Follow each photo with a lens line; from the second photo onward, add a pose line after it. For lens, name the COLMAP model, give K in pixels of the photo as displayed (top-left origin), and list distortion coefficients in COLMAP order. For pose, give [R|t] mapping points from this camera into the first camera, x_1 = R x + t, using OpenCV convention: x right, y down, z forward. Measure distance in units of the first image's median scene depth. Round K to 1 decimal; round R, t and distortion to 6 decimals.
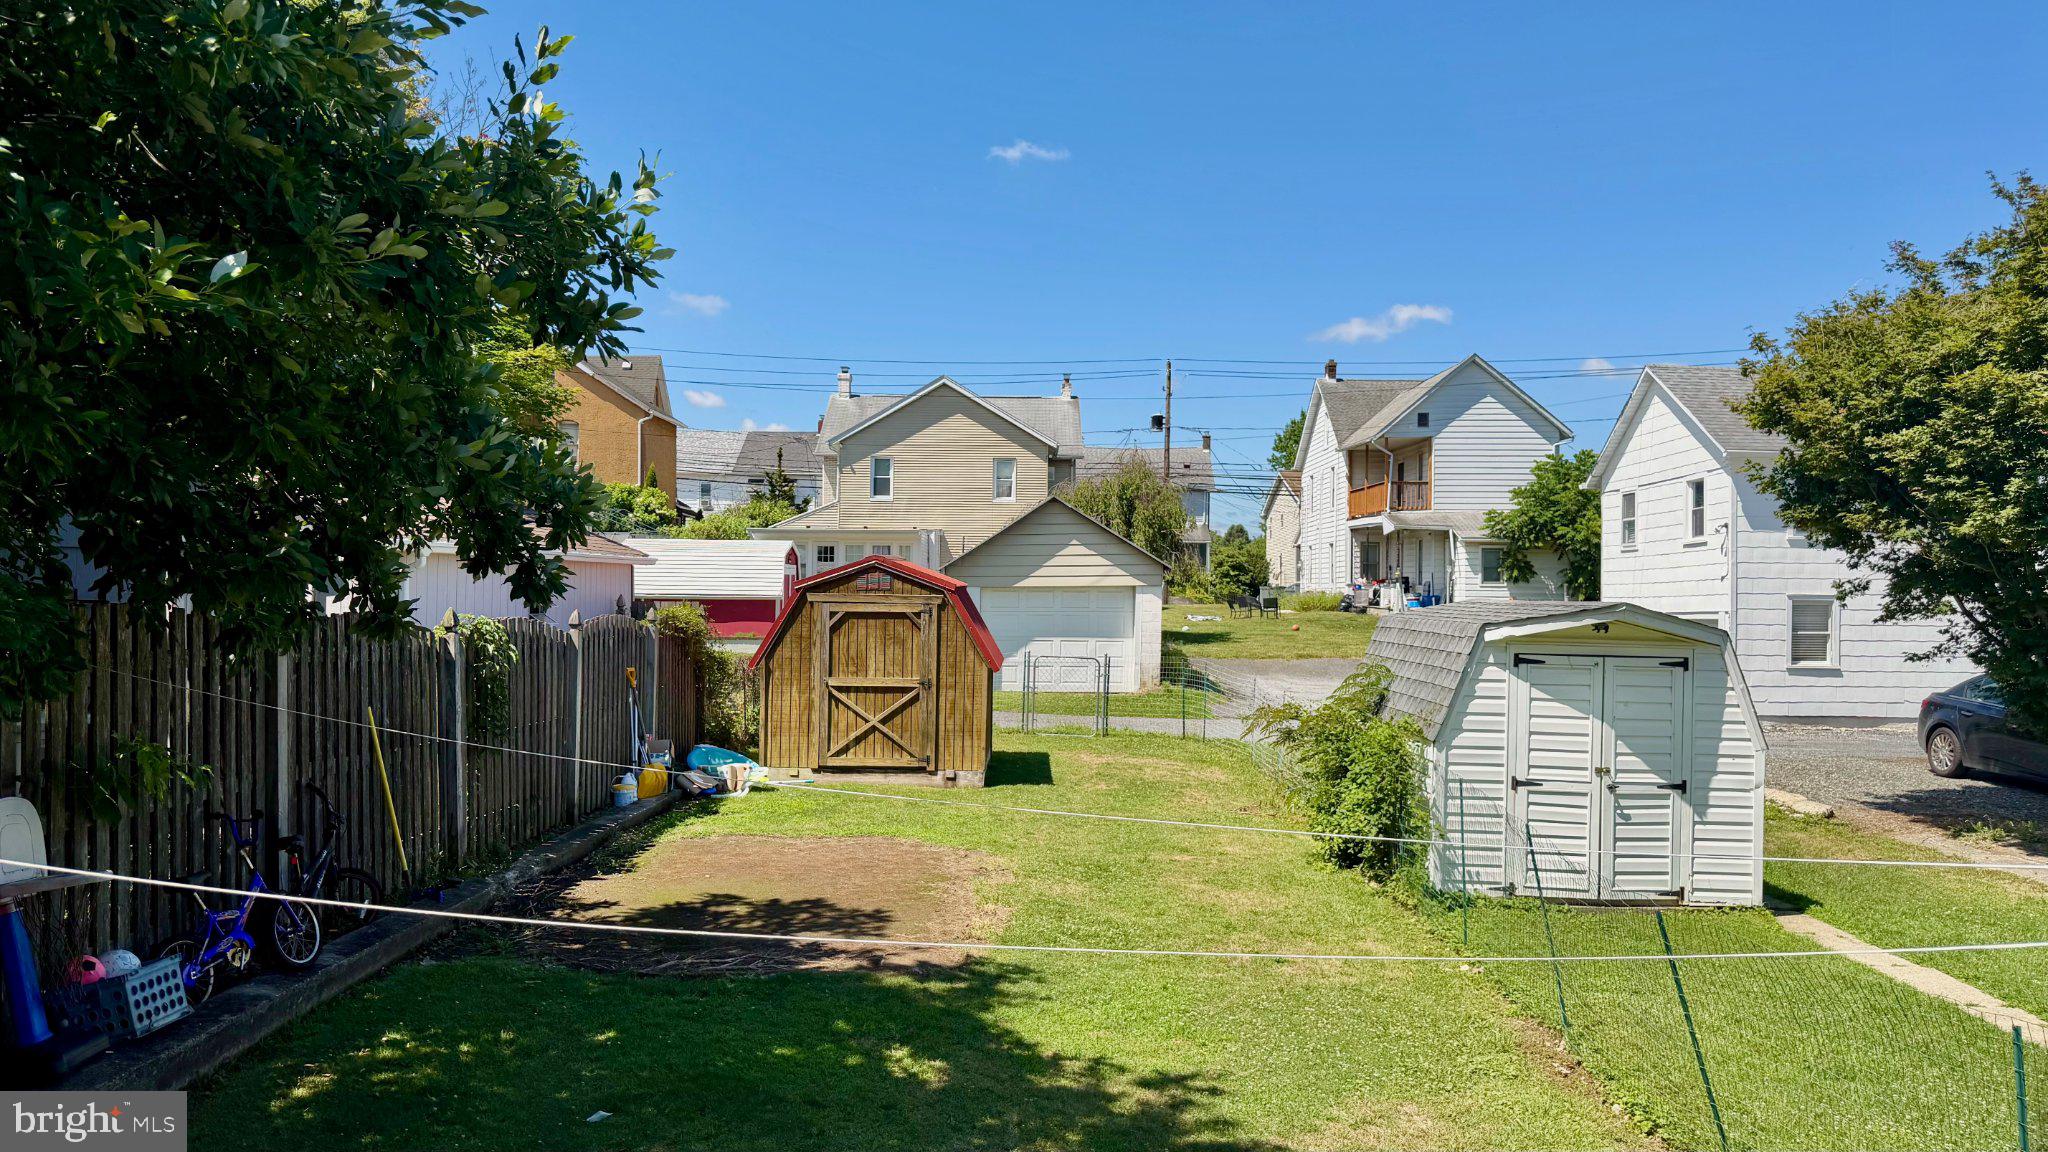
lens RADIAL K [[1435.8, 0, 1012.1], [0, 1435.8, 587.6], [0, 0, 1]] dist [0.063278, -0.071829]
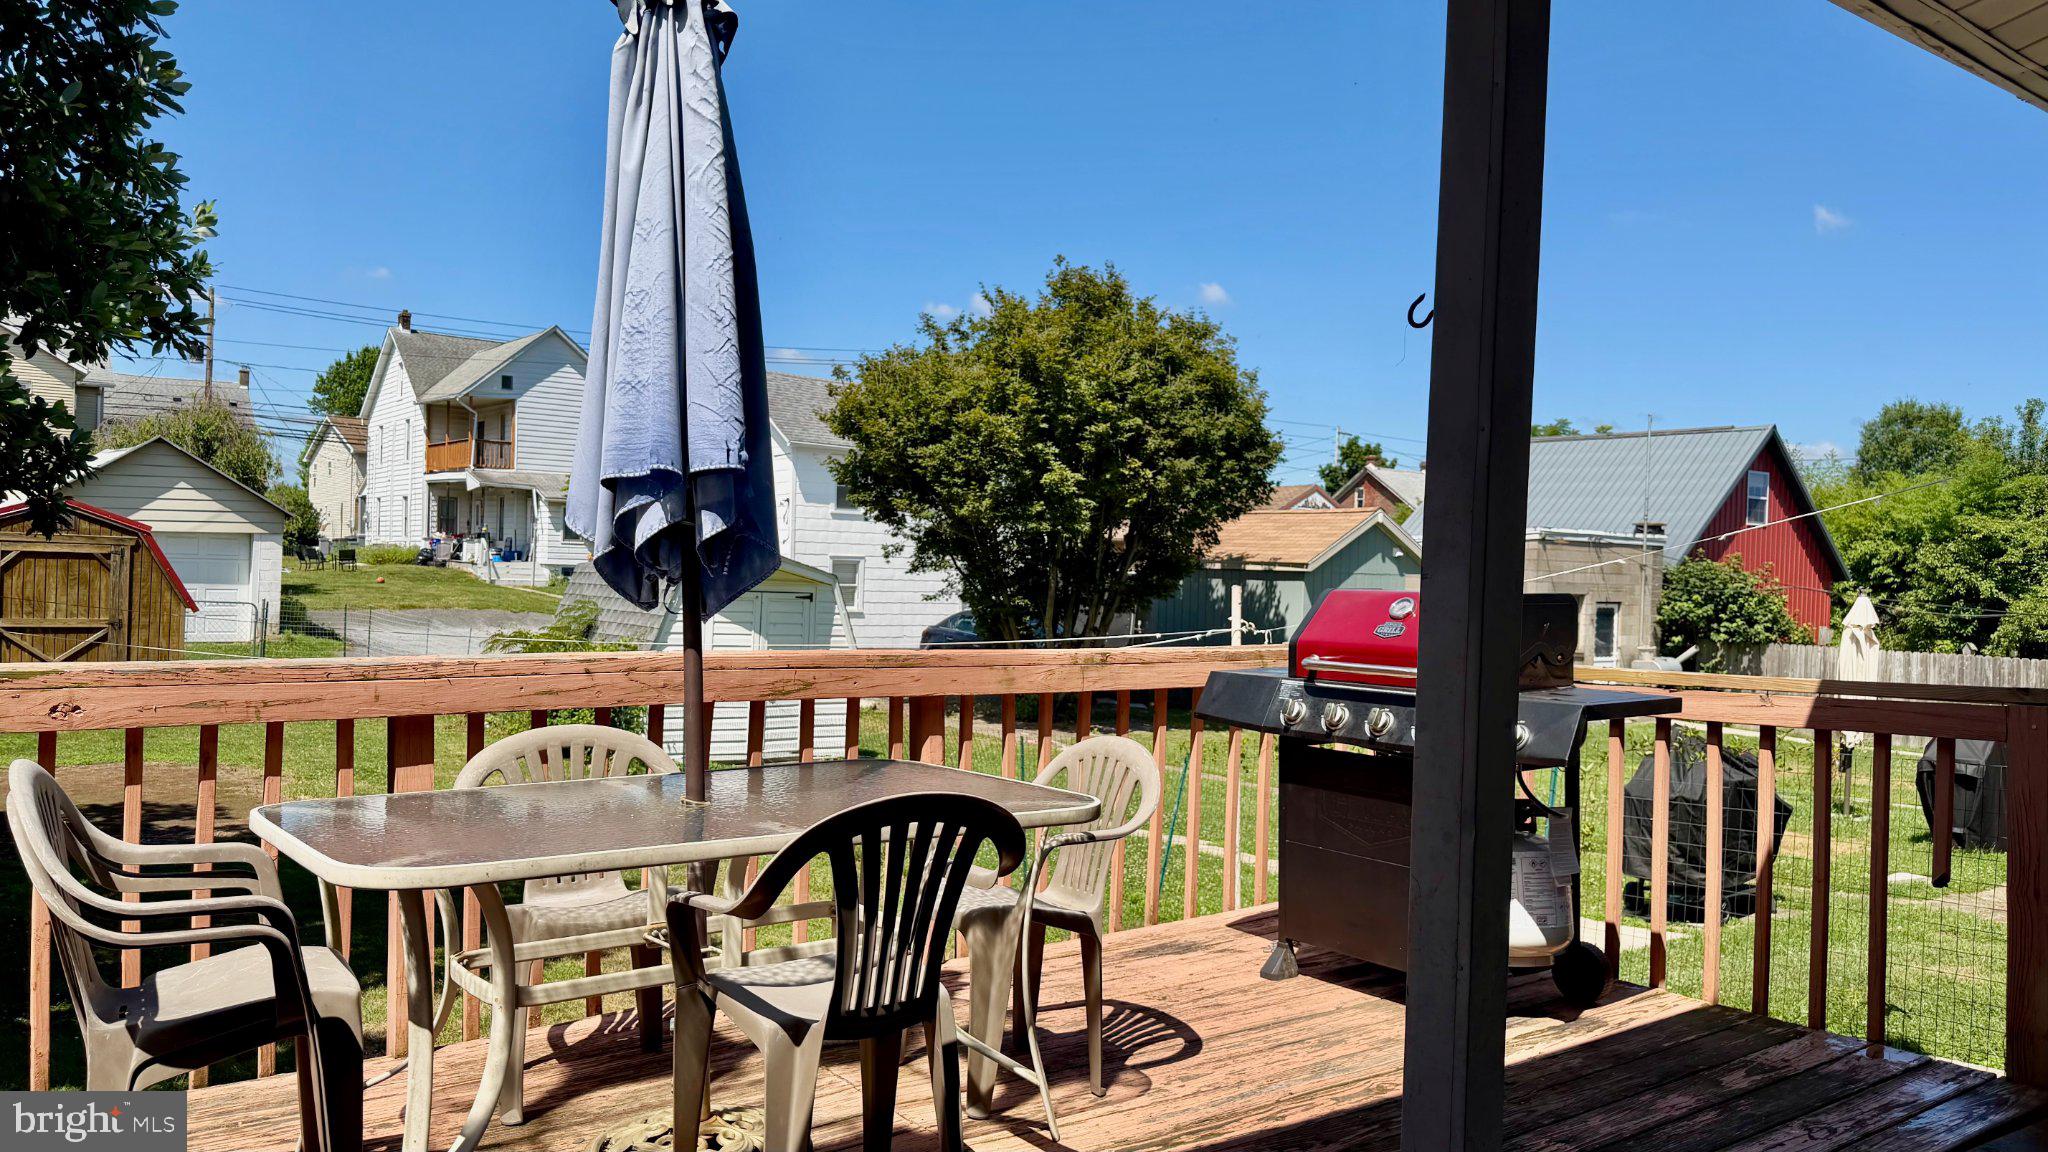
lens RADIAL K [[1435.8, 0, 1012.1], [0, 1435.8, 587.6], [0, 0, 1]] dist [0.063278, -0.071829]
pose [[0.799964, 0.006734, 0.600010, -0.178676], [-0.024074, 0.999492, 0.020879, 0.005035], [-0.599565, -0.031147, 0.799720, -0.208346]]
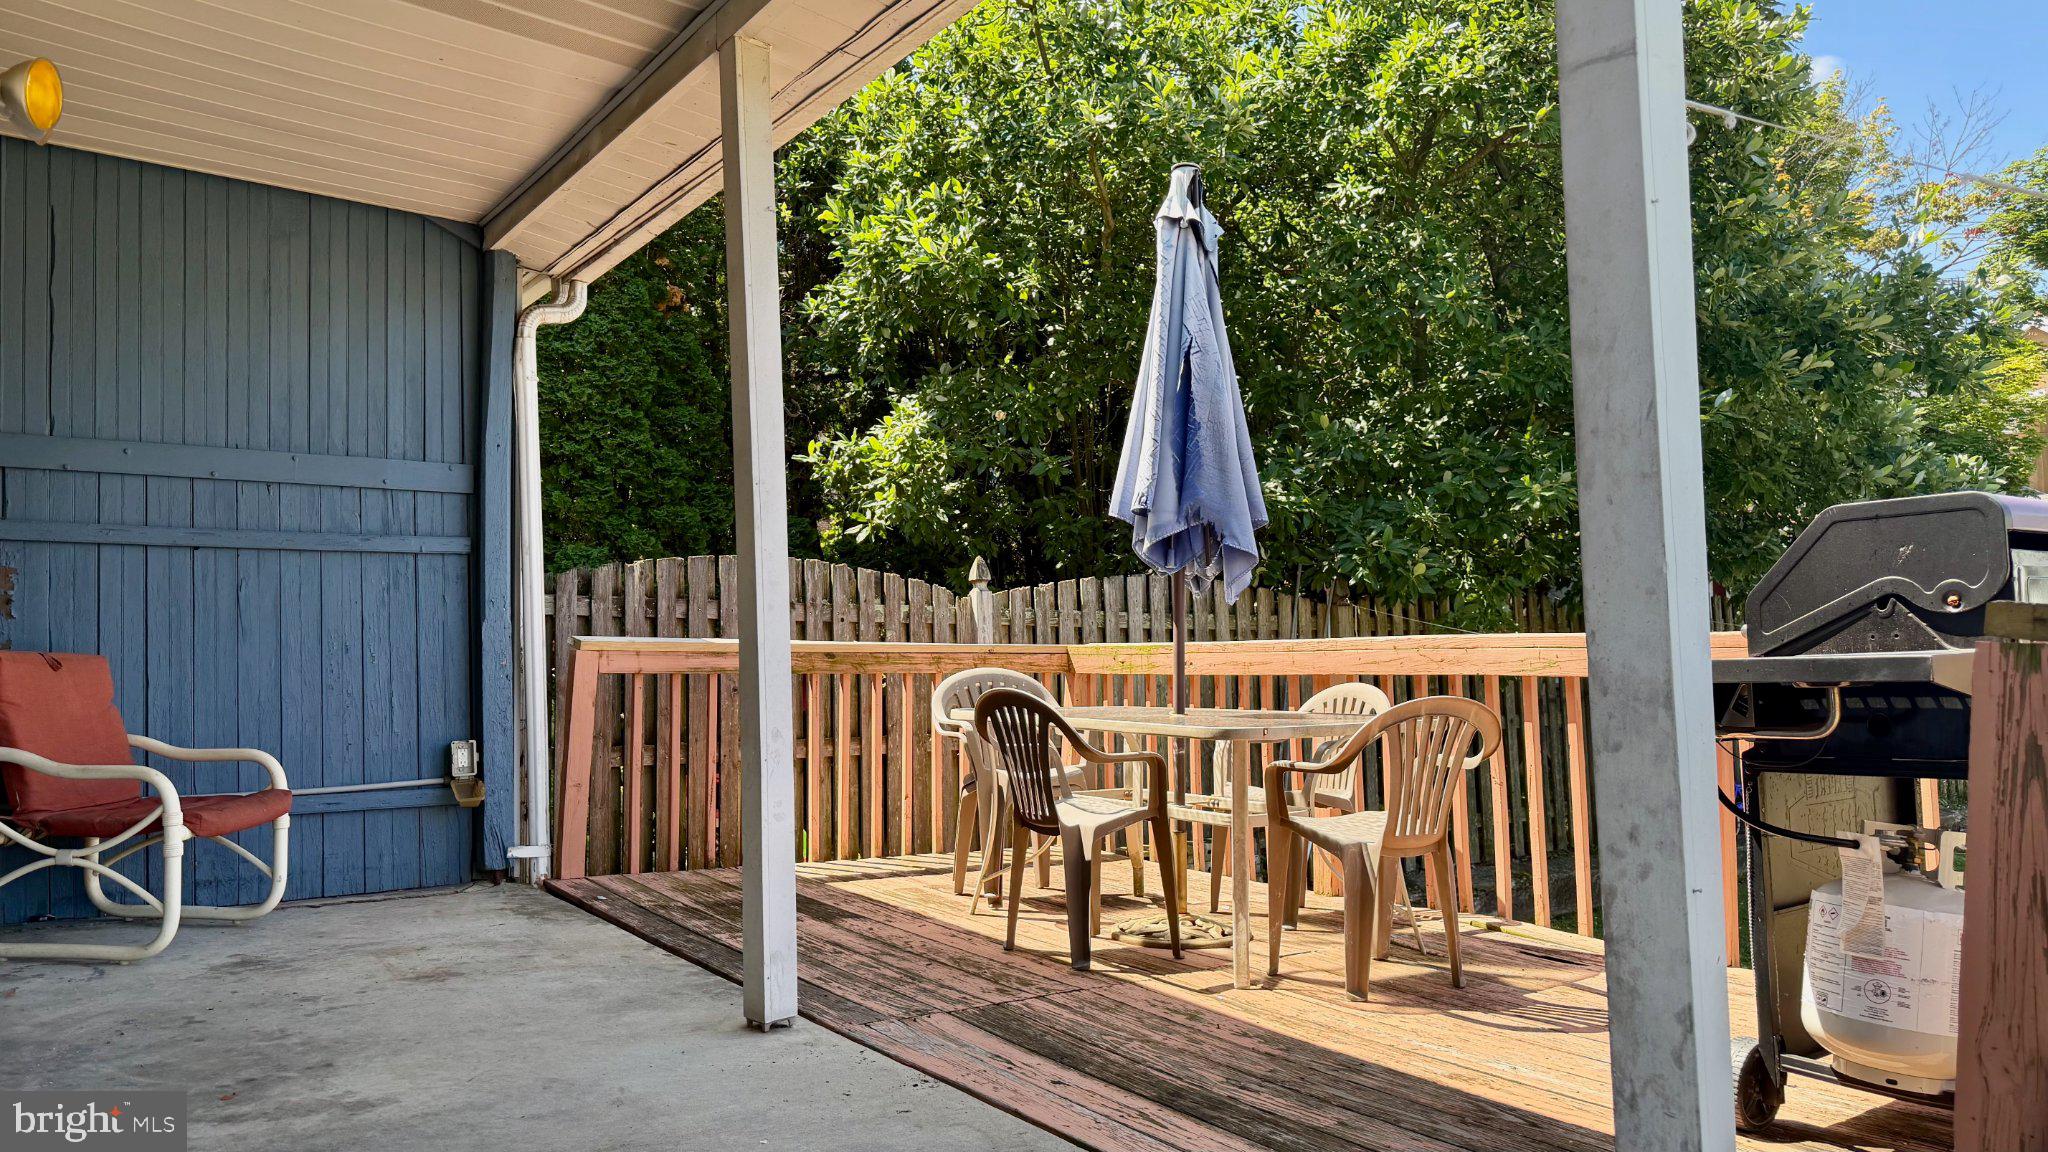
lens RADIAL K [[1440.7, 0, 1020.0], [0, 1440.7, 564.9], [0, 0, 1]] dist [0.001589, 0.000541]
pose [[0.573032, -0.061771, -0.817202, 0.129238], [0.029469, 0.998064, -0.054778, 0.022163], [0.819003, 0.007308, 0.573743, -0.233597]]
